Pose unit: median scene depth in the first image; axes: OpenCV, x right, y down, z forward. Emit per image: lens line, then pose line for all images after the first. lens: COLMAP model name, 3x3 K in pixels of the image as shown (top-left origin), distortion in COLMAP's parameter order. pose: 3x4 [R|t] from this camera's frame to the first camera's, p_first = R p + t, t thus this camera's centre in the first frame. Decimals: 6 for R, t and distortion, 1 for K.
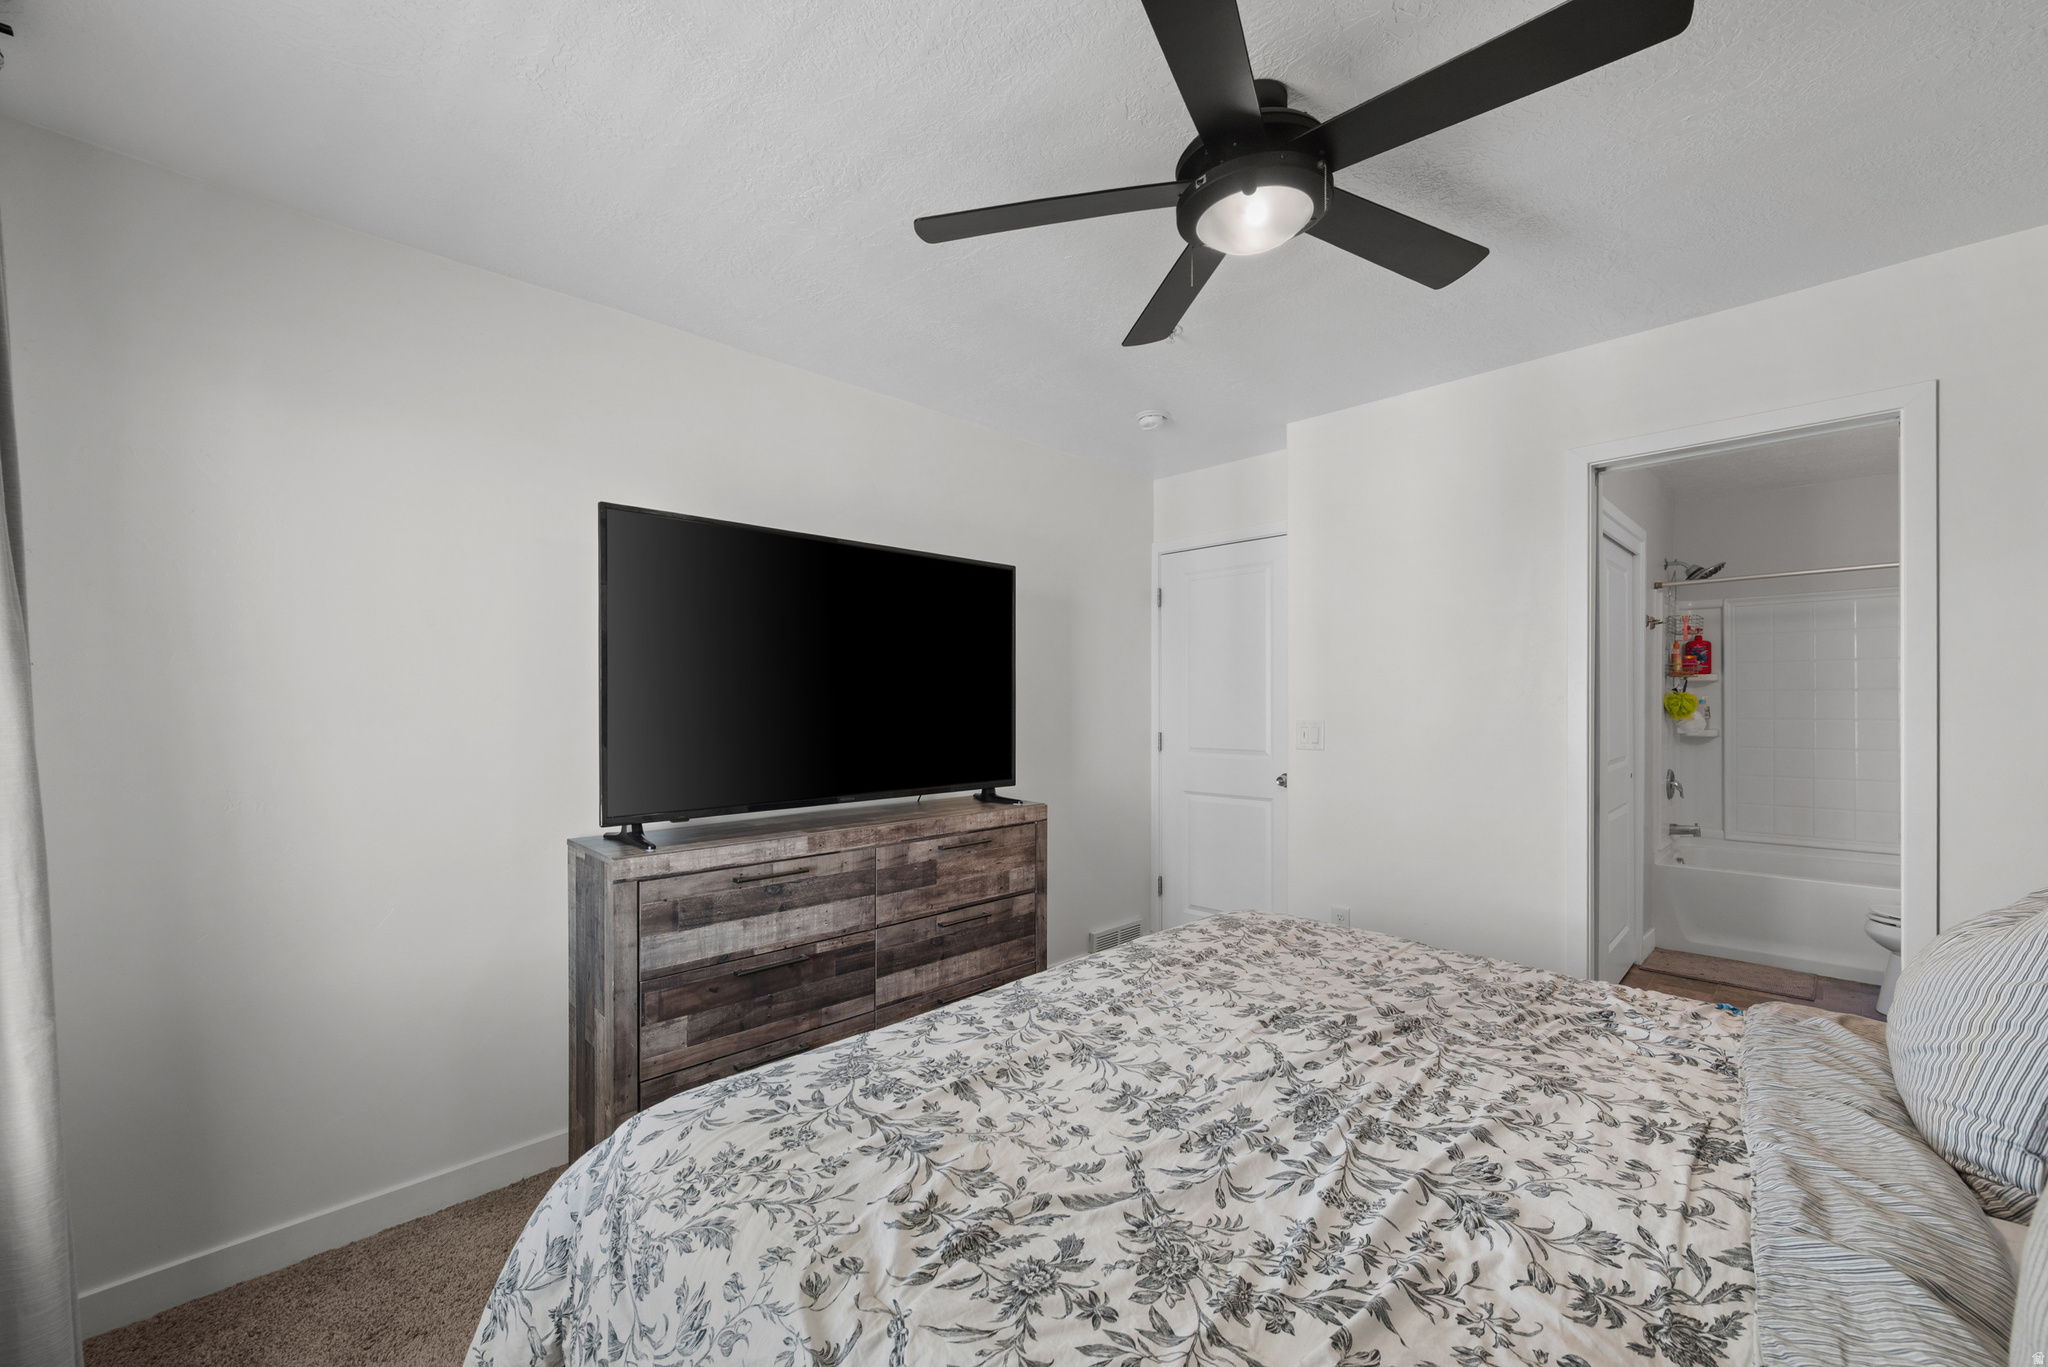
lens RADIAL K [[818.1, 0, 1024.9], [0, 818.1, 691.1], [0, 0, 1]] dist [-0.001415, -0.000015]
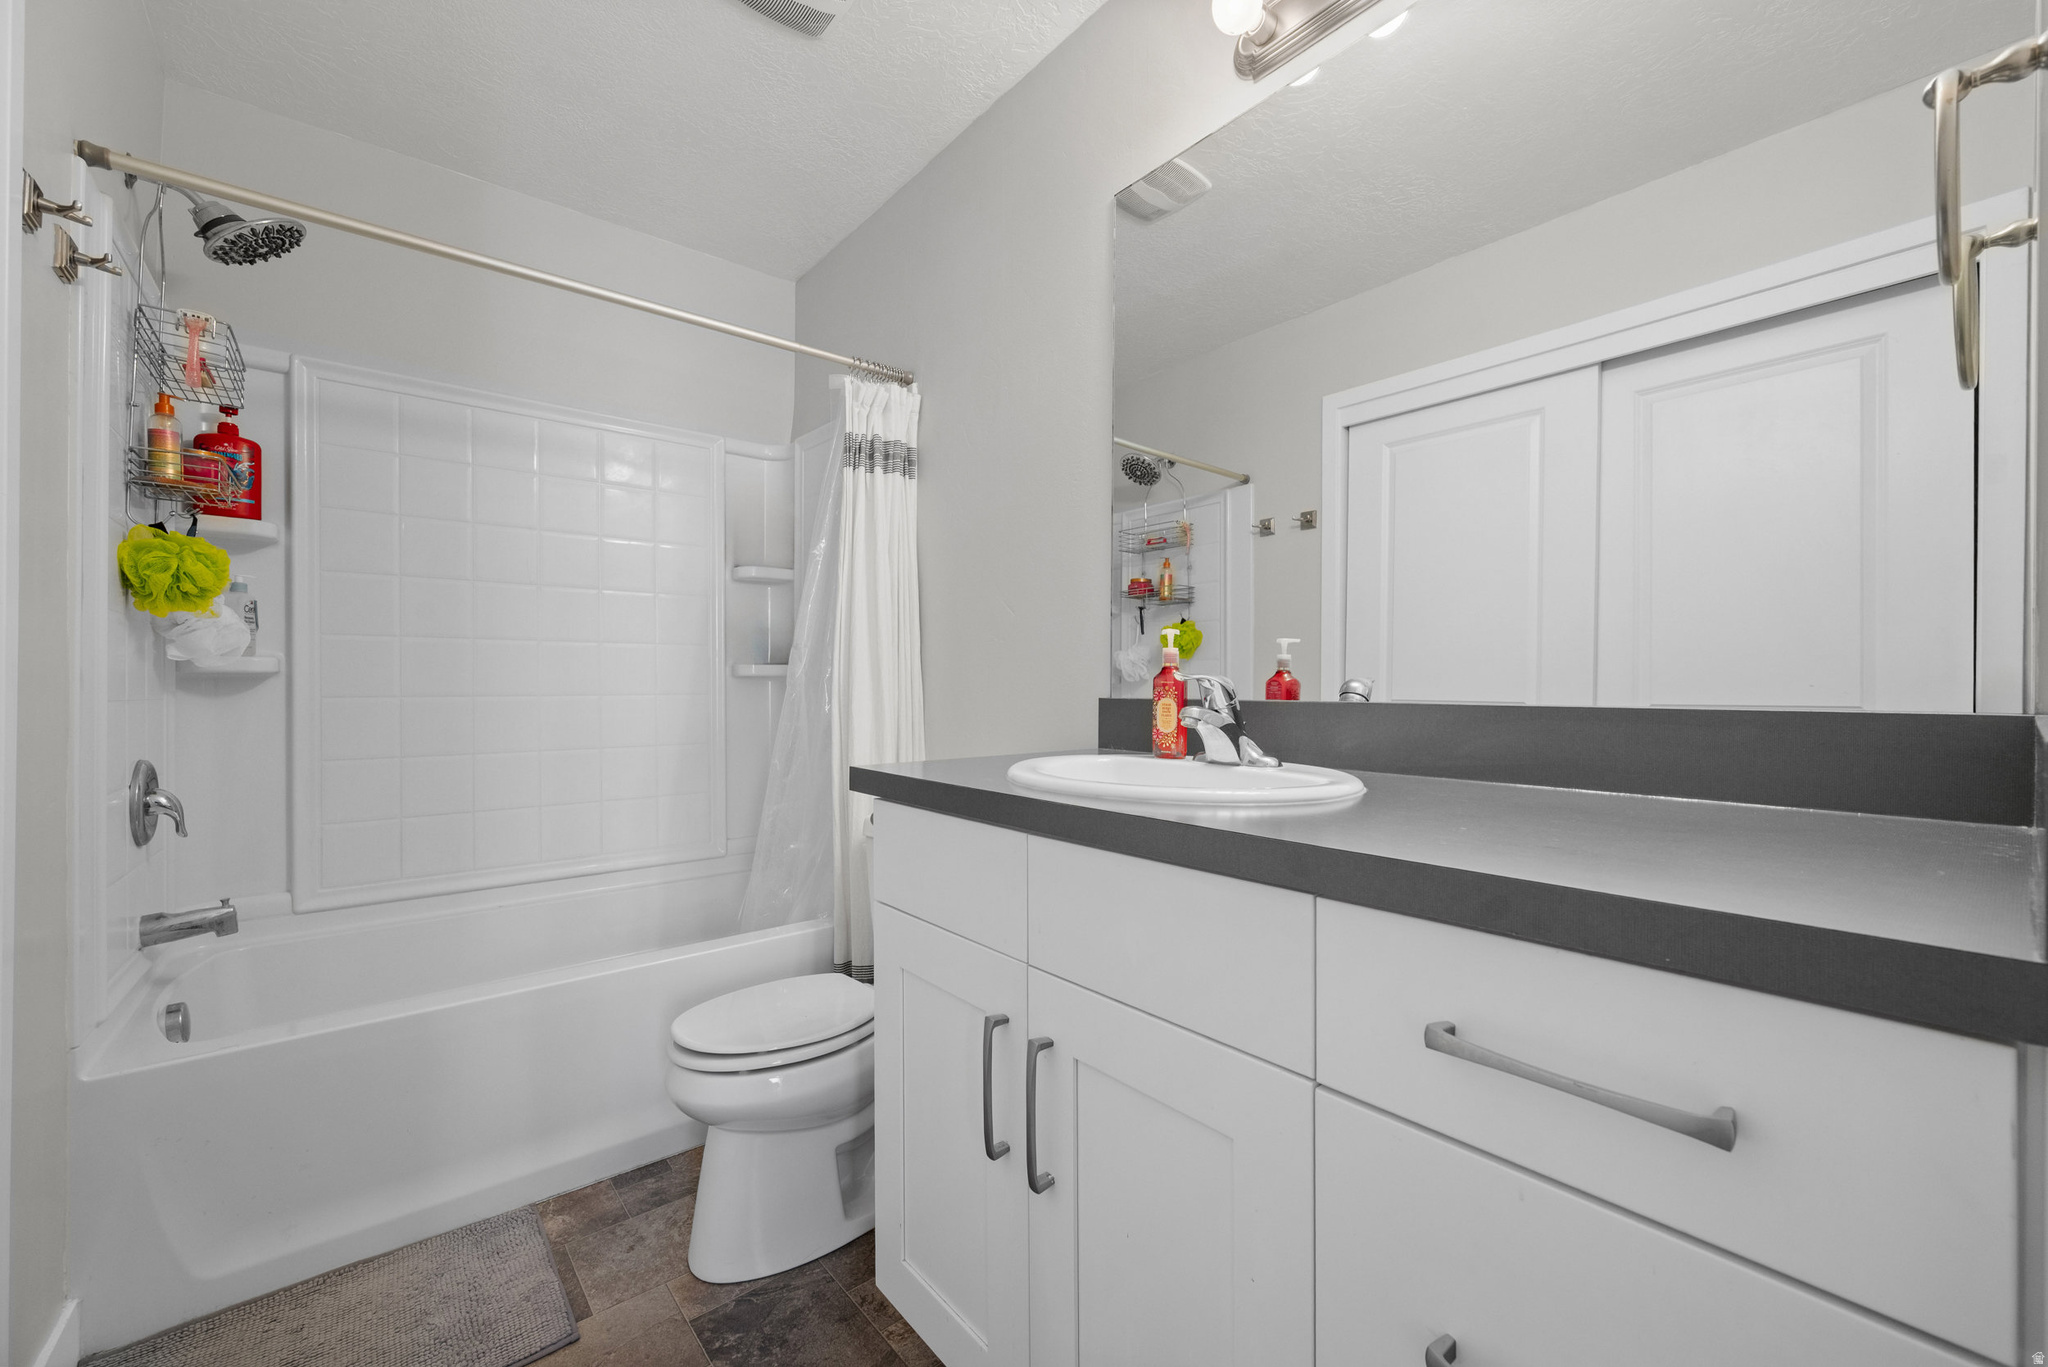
lens RADIAL K [[818.1, 0, 1024.9], [0, 818.1, 691.1], [0, 0, 1]] dist [-0.001415, -0.000015]
pose [[0.097440, -0.002945, 0.995237, 0.477337], [-0.004754, 0.999983, 0.003425, 0.063045], [-0.995230, -0.005065, 0.097424, 0.589309]]
